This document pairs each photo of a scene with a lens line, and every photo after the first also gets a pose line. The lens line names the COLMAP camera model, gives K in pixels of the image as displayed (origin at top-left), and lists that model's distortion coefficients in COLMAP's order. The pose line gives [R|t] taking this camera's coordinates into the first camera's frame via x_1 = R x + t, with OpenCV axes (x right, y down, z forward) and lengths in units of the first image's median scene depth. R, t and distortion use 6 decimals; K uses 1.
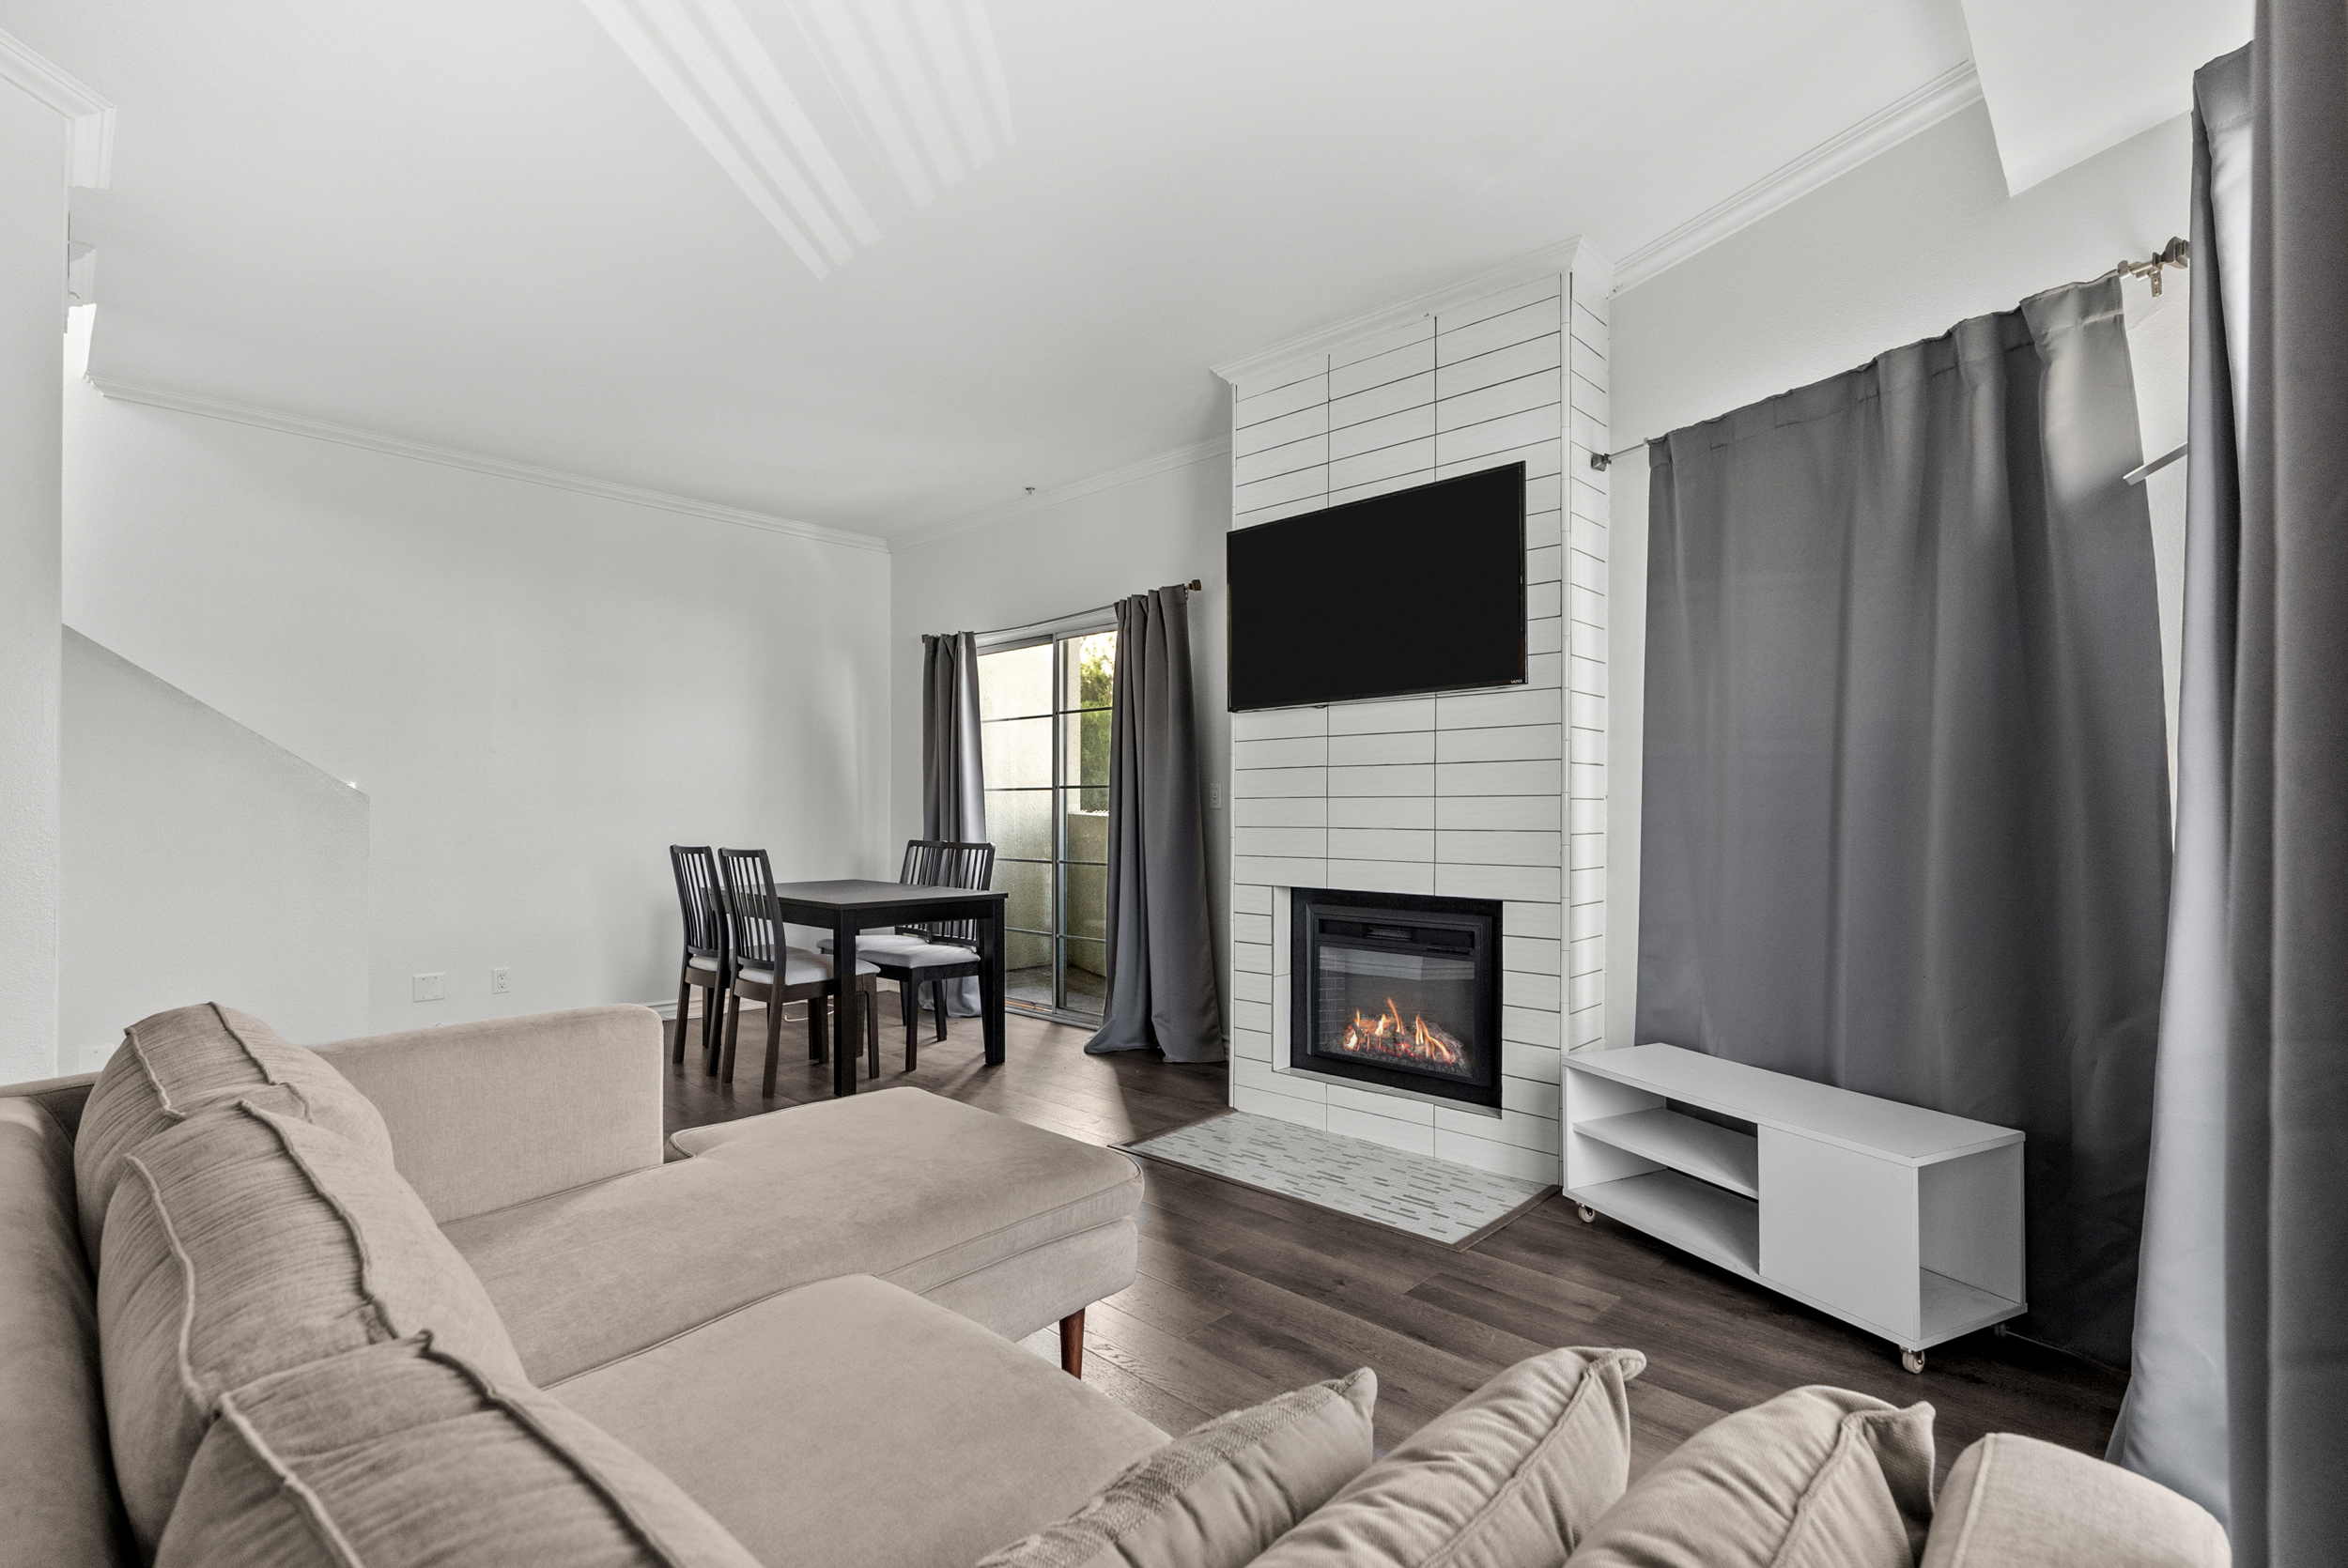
lens RADIAL K [[1086.5, 0, 1177.9], [0, 1086.5, 802.8], [0, 0, 1]] dist [-0.000935, 0.006619]
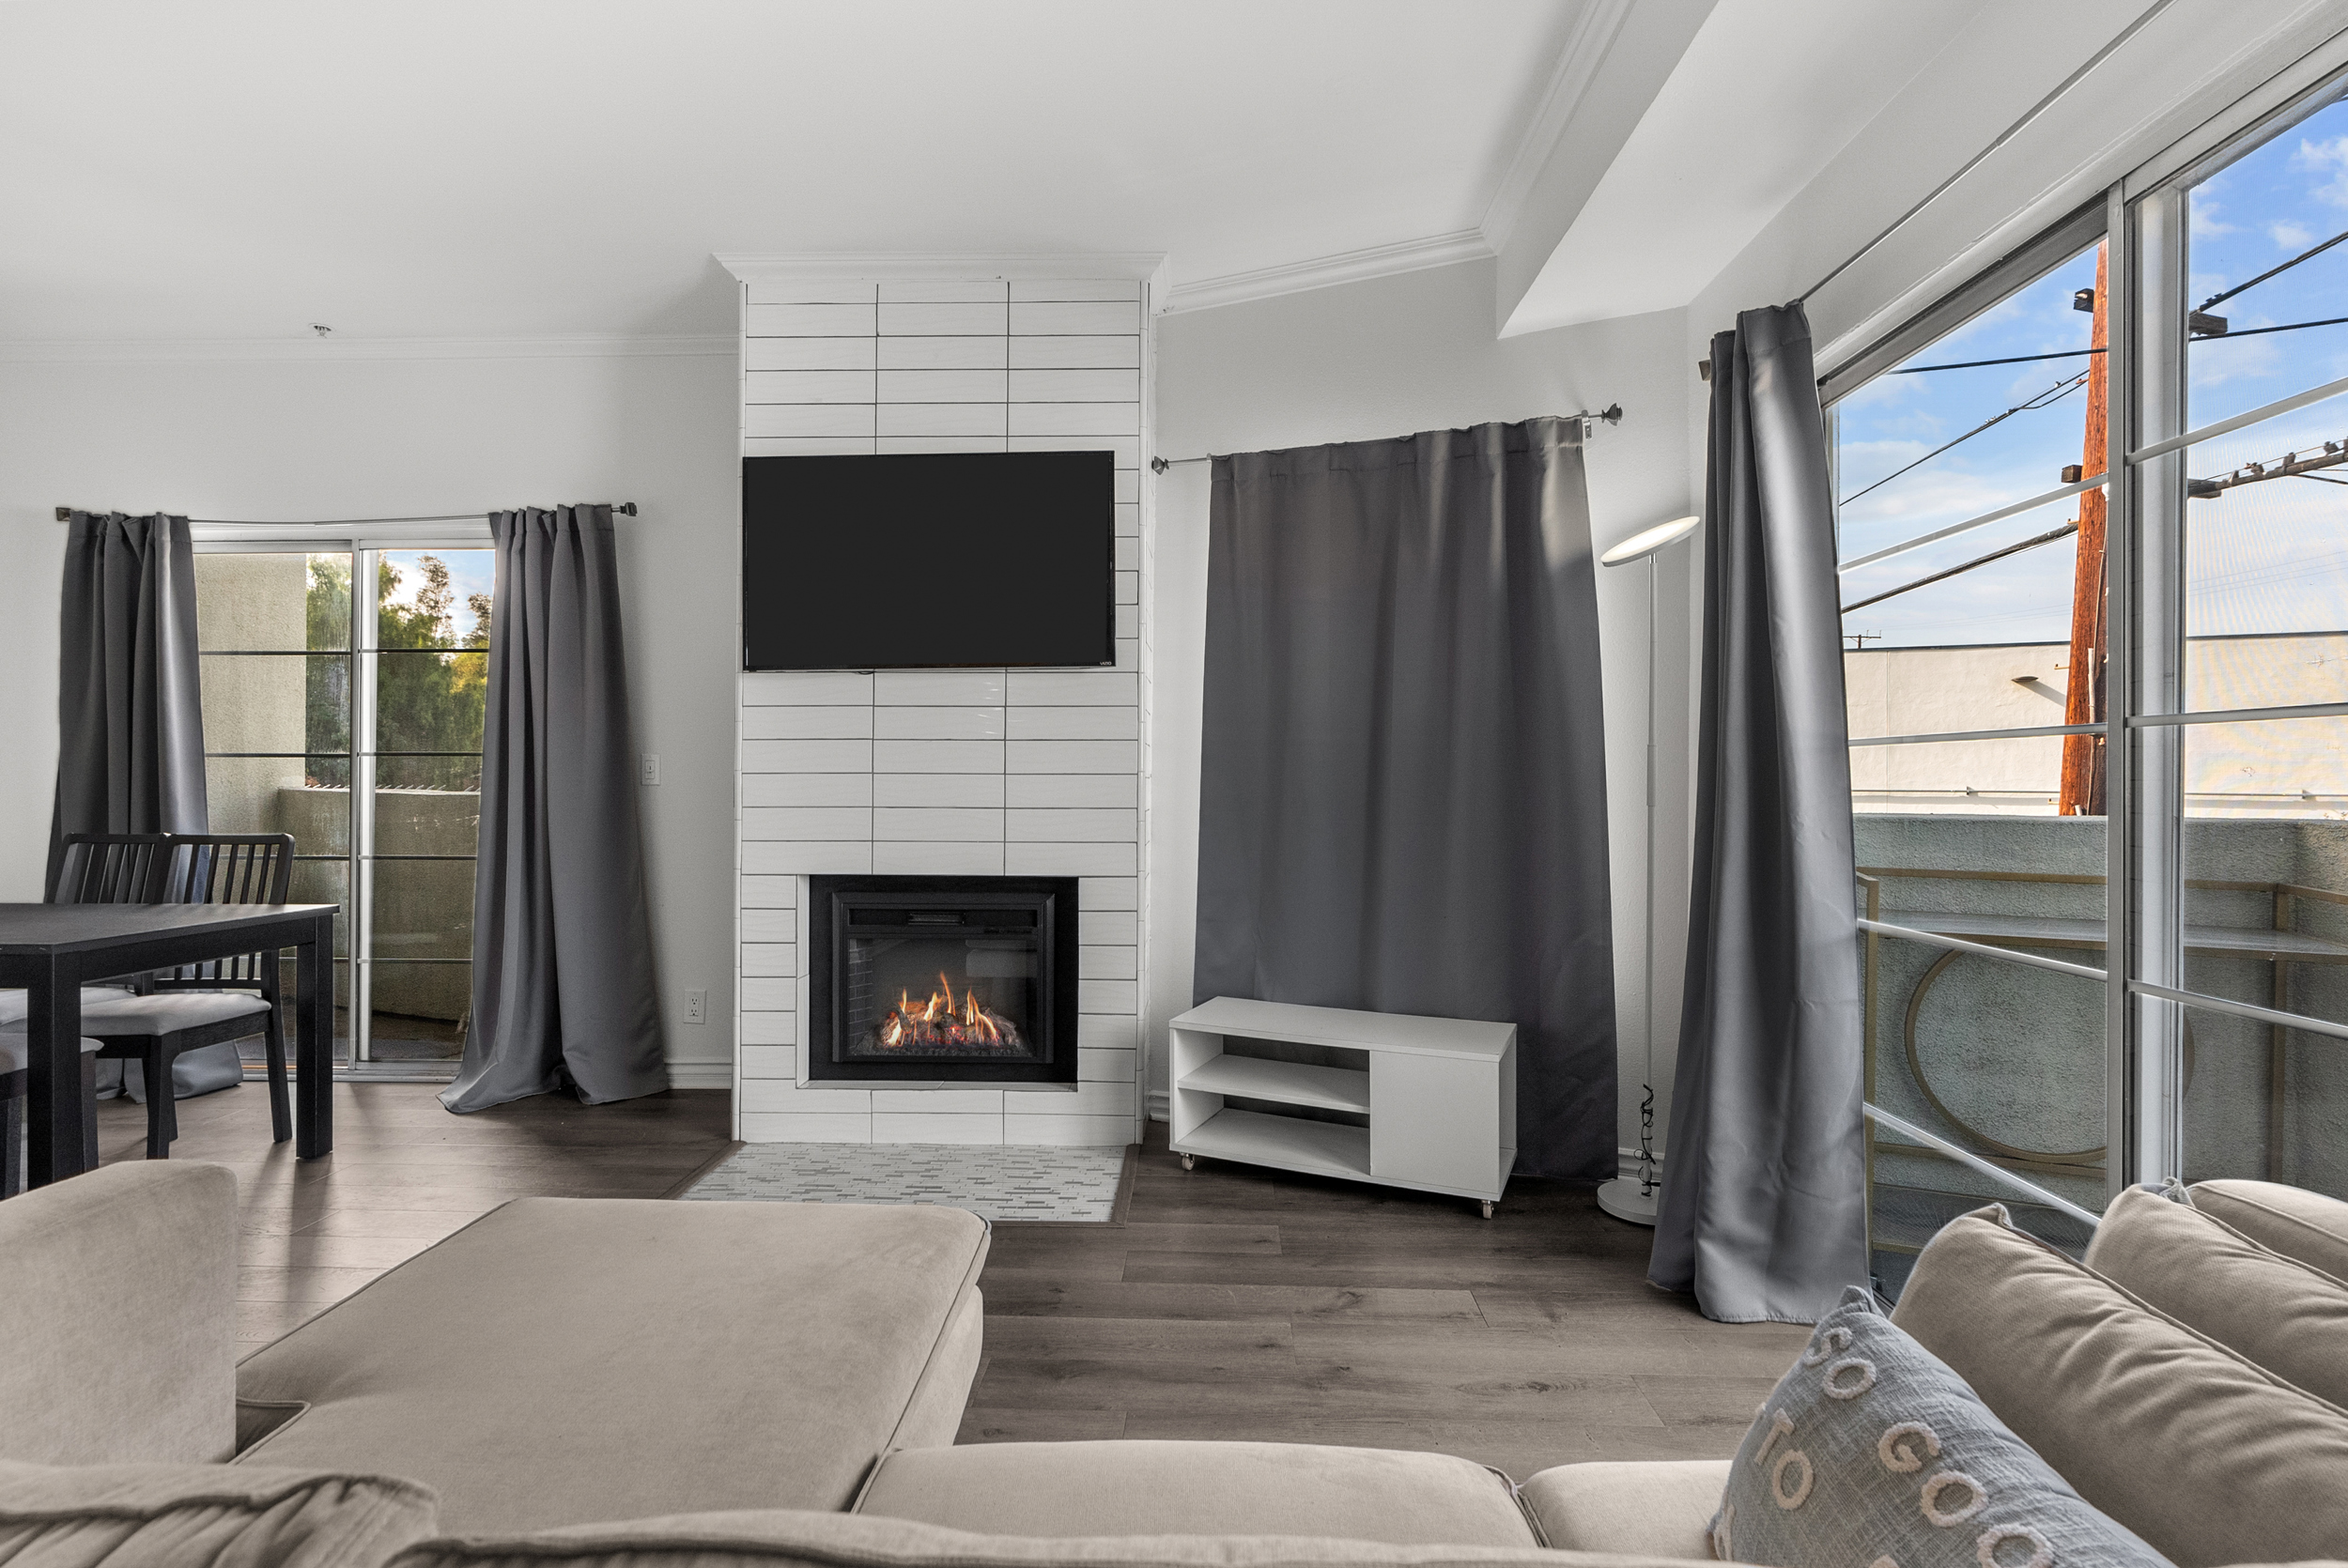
lens RADIAL K [[1080.3, 0, 1183.0], [0, 1080.3, 781.0], [0, 0, 1]] dist [-0.002409, 0.006004]
pose [[0.747288, 0.006267, 0.664471, -0.292878], [-0.007163, 0.999973, -0.001375, 0.000788], [-0.664462, -0.003733, 0.747313, 0.173056]]
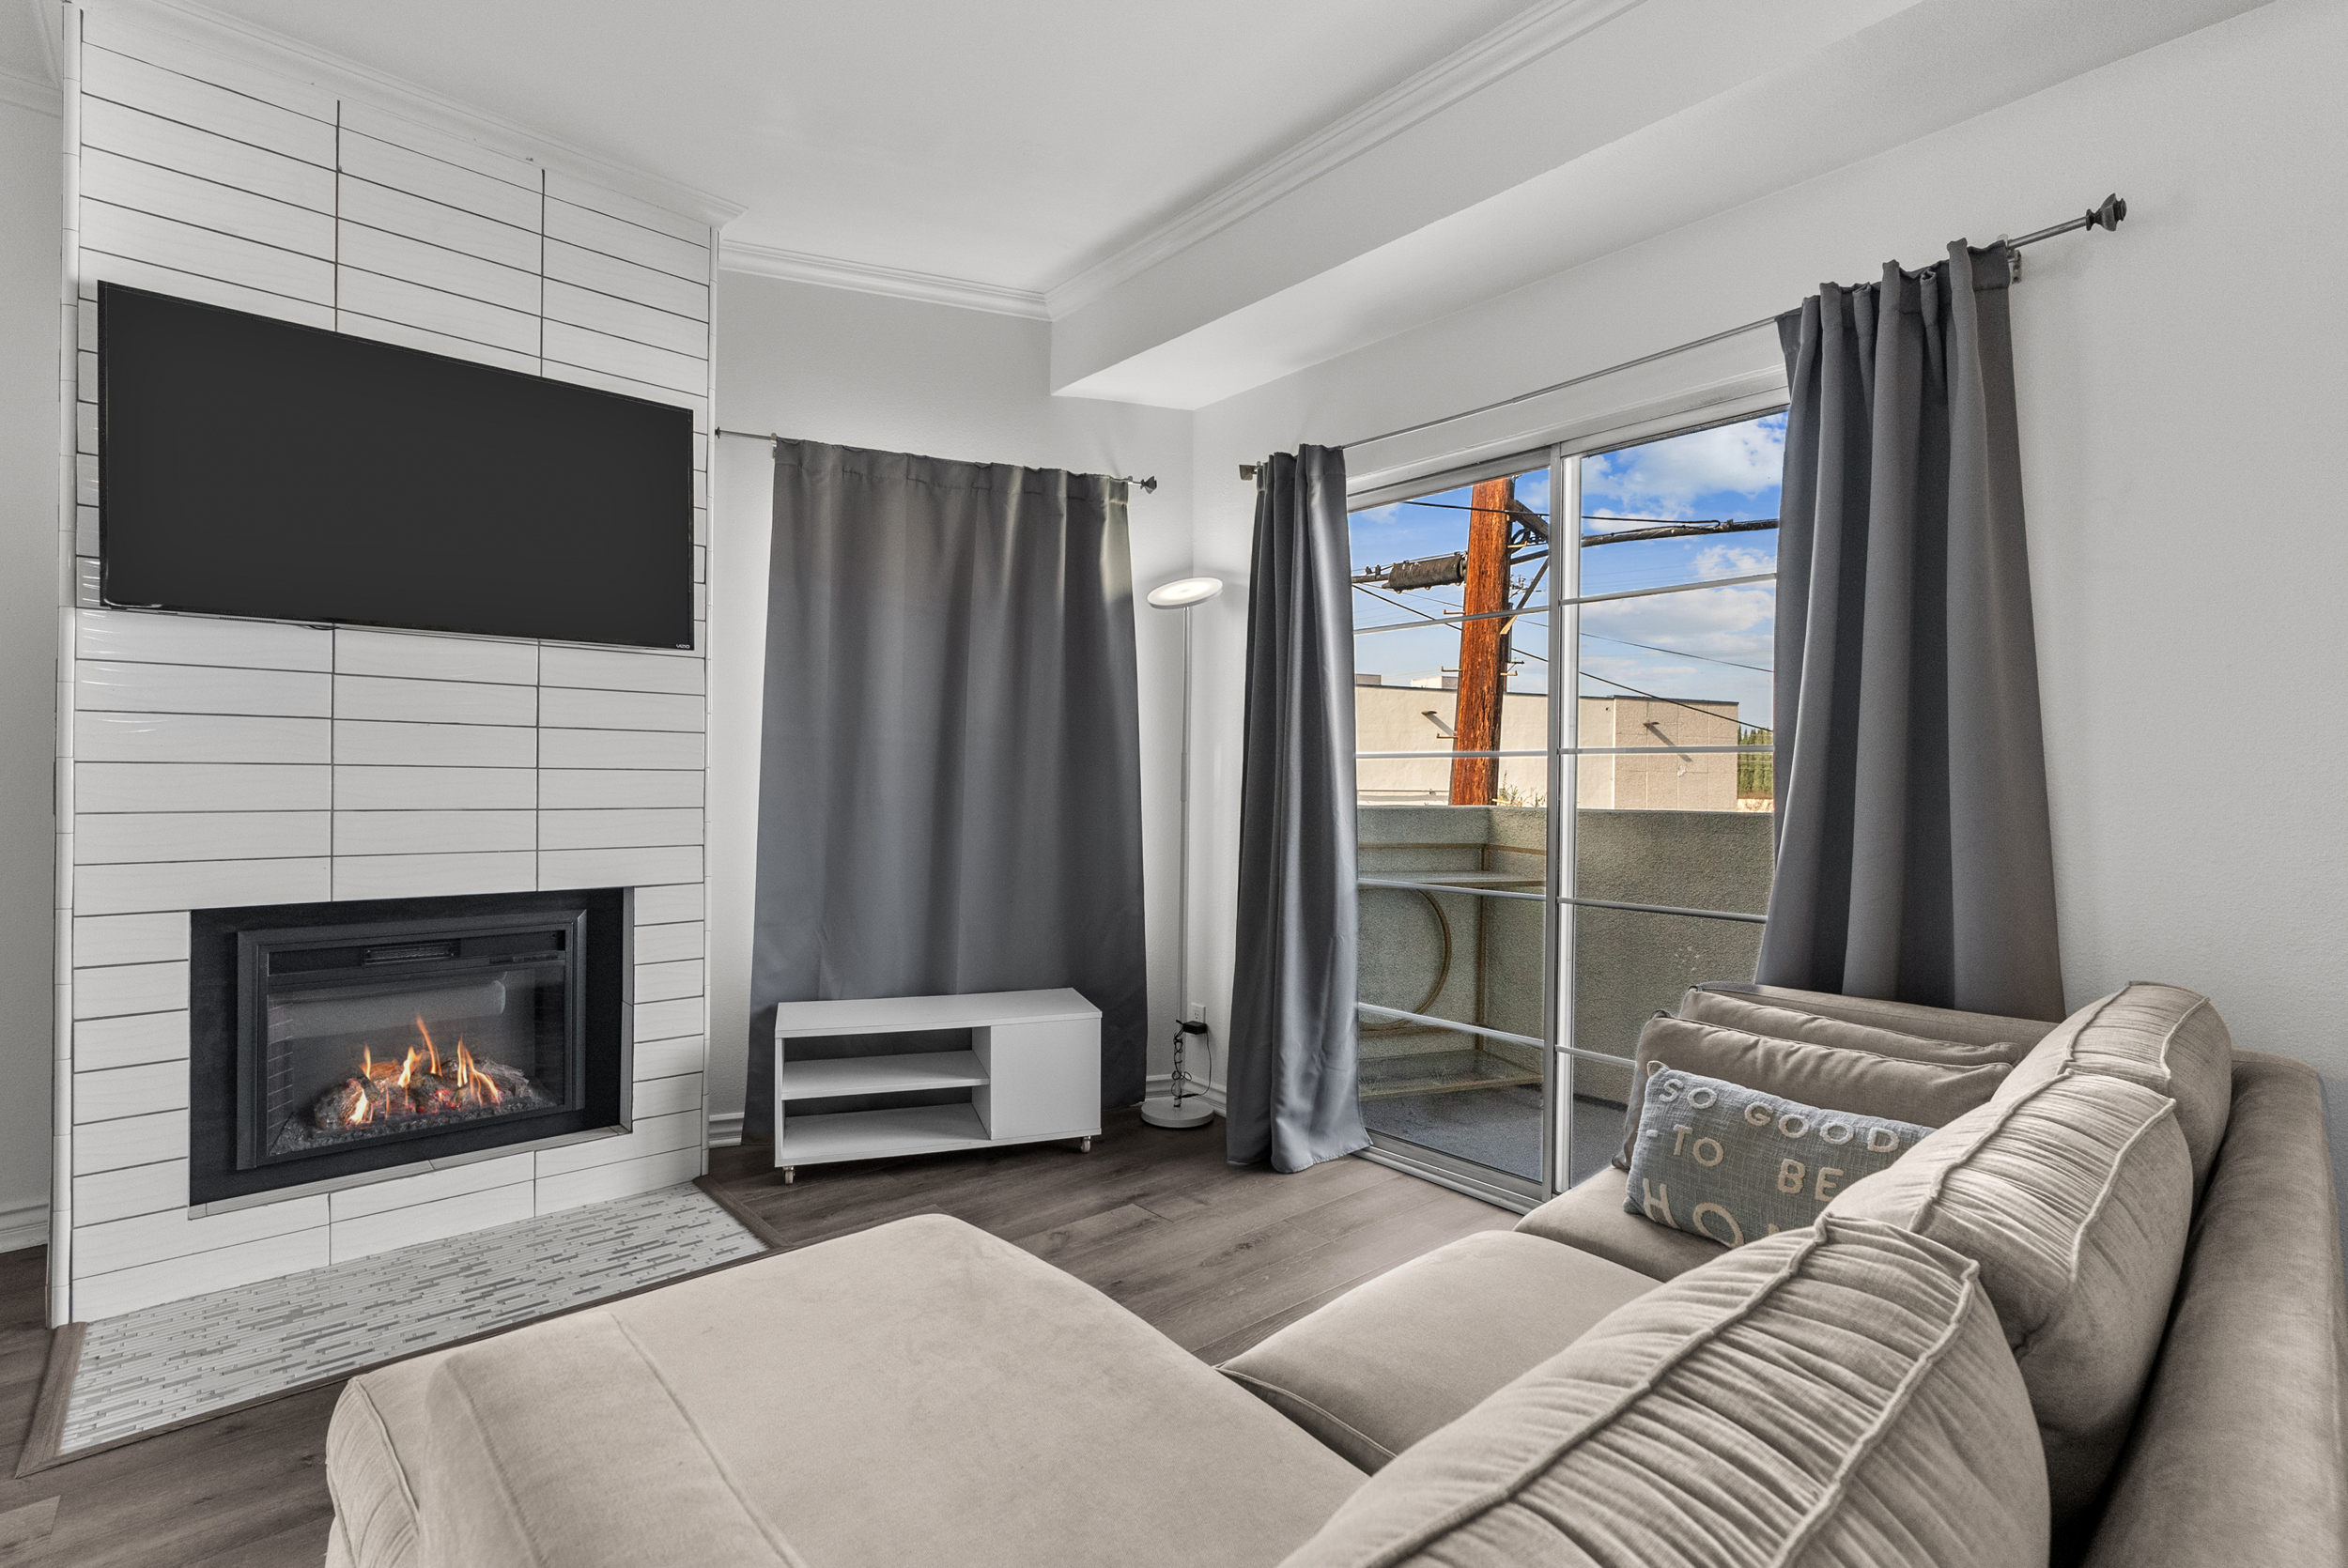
lens RADIAL K [[1080.3, 0, 1183.0], [0, 1080.3, 781.0], [0, 0, 1]] dist [-0.002409, 0.006004]
pose [[0.088110, 0.003151, 0.996106, -0.526021], [-0.013871, 0.999902, -0.001936, -0.001173], [-0.996014, -0.013646, 0.088145, 0.461959]]
